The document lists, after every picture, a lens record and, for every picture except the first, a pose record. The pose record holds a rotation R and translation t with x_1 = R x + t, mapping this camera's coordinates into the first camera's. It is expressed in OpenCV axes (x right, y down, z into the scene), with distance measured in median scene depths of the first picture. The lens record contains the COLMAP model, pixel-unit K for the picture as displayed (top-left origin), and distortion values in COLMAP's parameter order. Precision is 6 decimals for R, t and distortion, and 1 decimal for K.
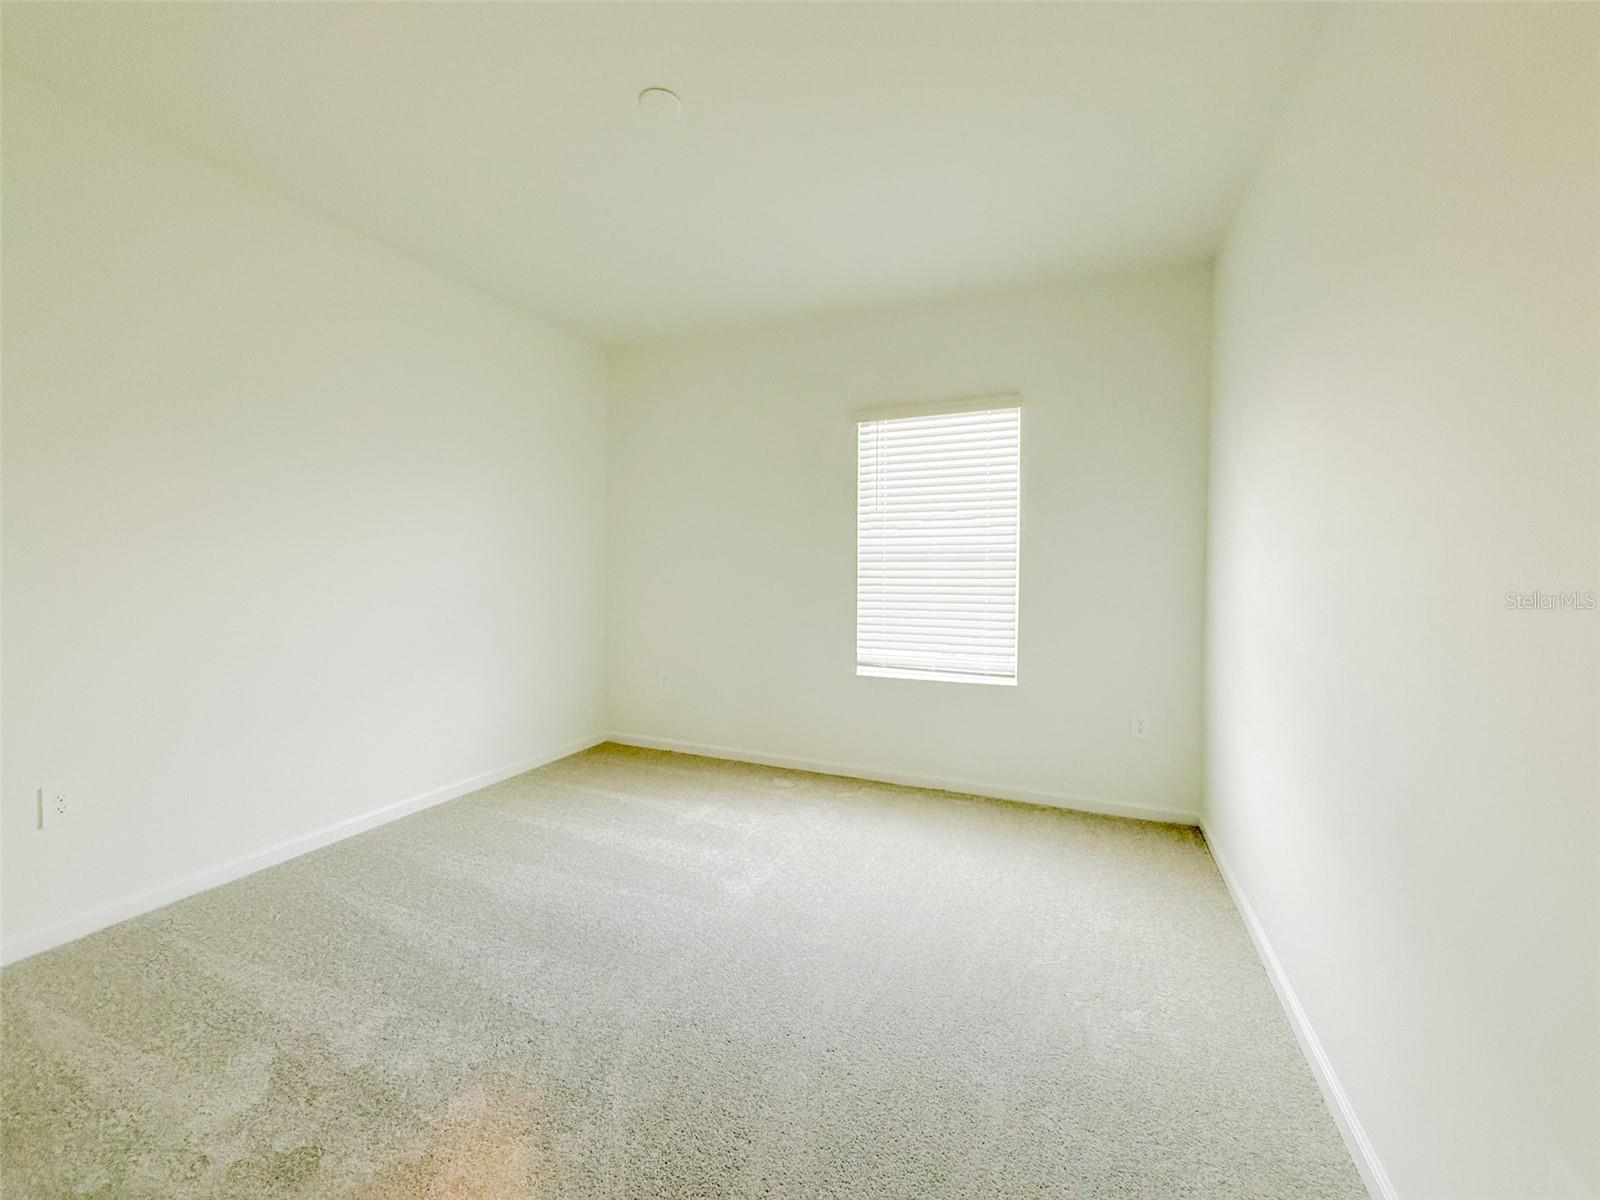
lens RADIAL K [[645.0, 0, 794.8], [0, 645.0, 604.1], [0, 0, 1]] dist [-0.000605, -0.000103]
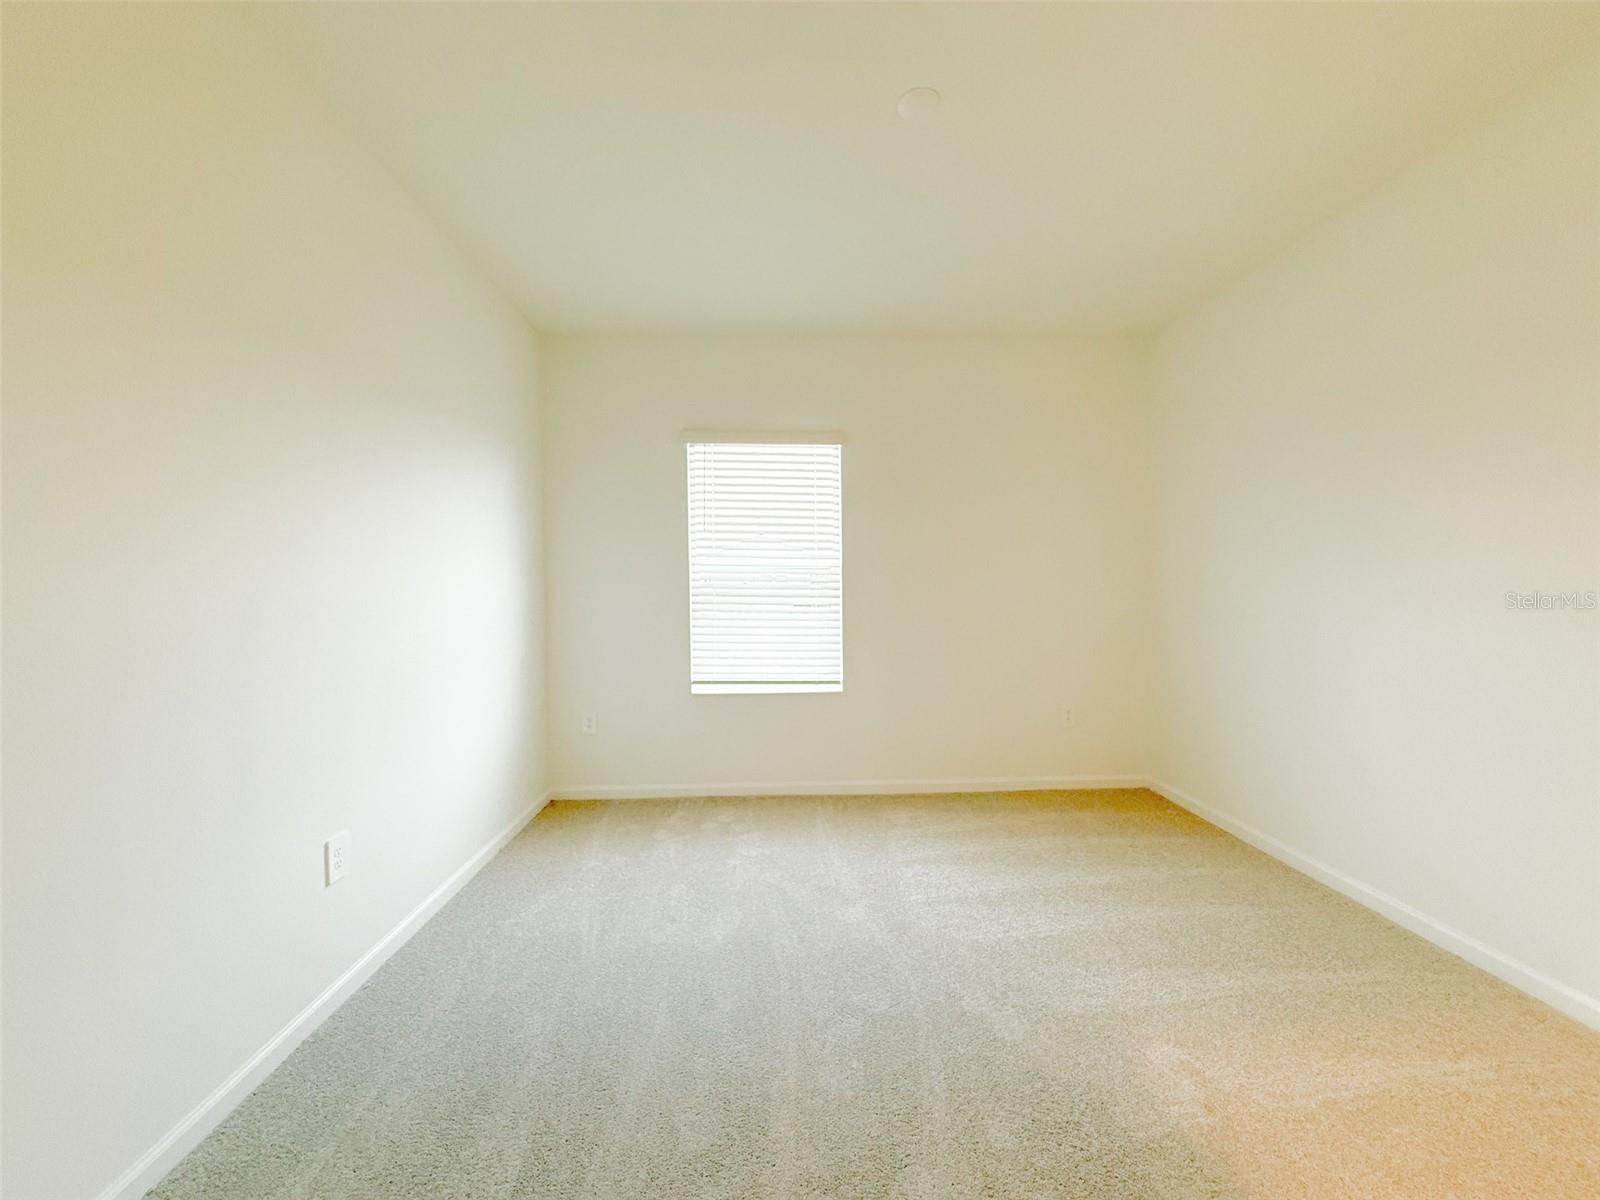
lens RADIAL K [[645.0, 0, 794.8], [0, 645.0, 604.1], [0, 0, 1]] dist [-0.000605, -0.000103]
pose [[0.876869, -0.021594, 0.480245, -0.254130], [0.025465, 0.999675, -0.001545, -0.025236], [-0.480055, 0.013584, 0.877133, 0.043495]]
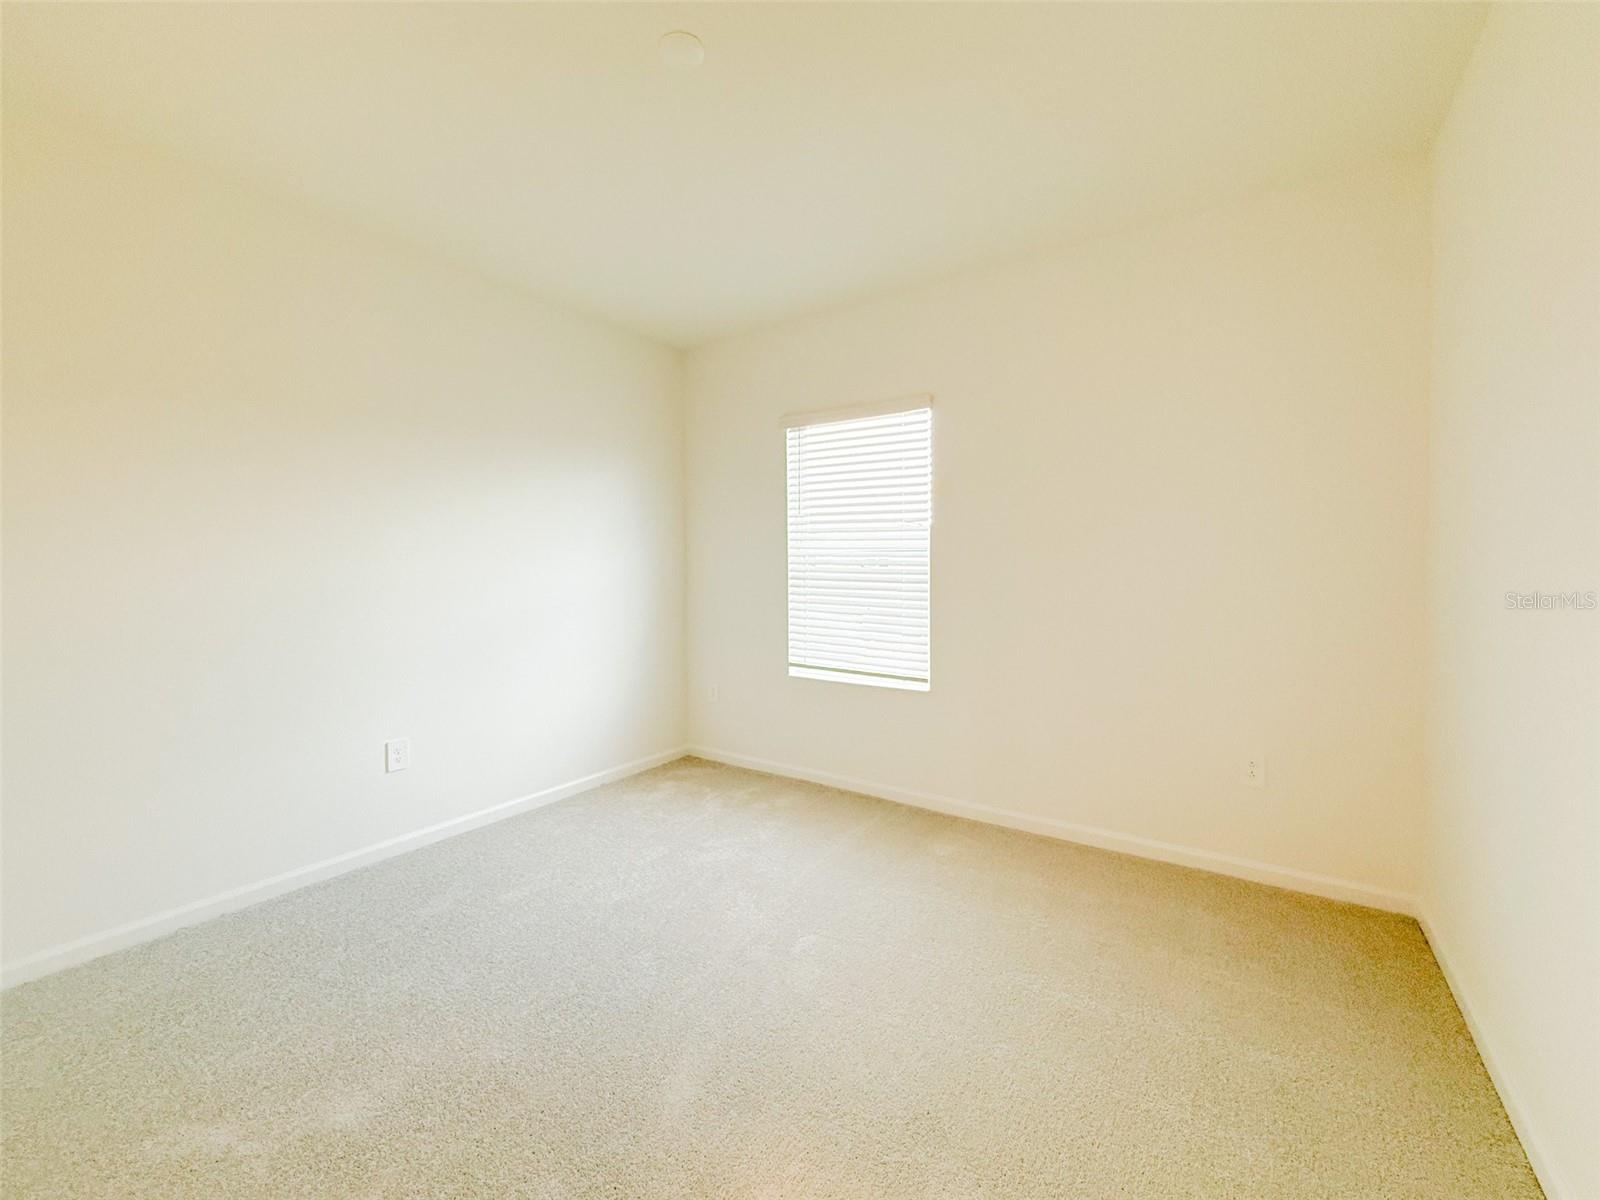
lens RADIAL K [[646.2, 0, 797.8], [0, 646.2, 590.0], [0, 0, 1]] dist [-0.000345, -0.000093]
pose [[0.987850, -0.001076, -0.155407, 0.282230], [0.000865, 0.999999, -0.001427, -0.025194], [0.155408, 0.001275, 0.987850, -0.005843]]
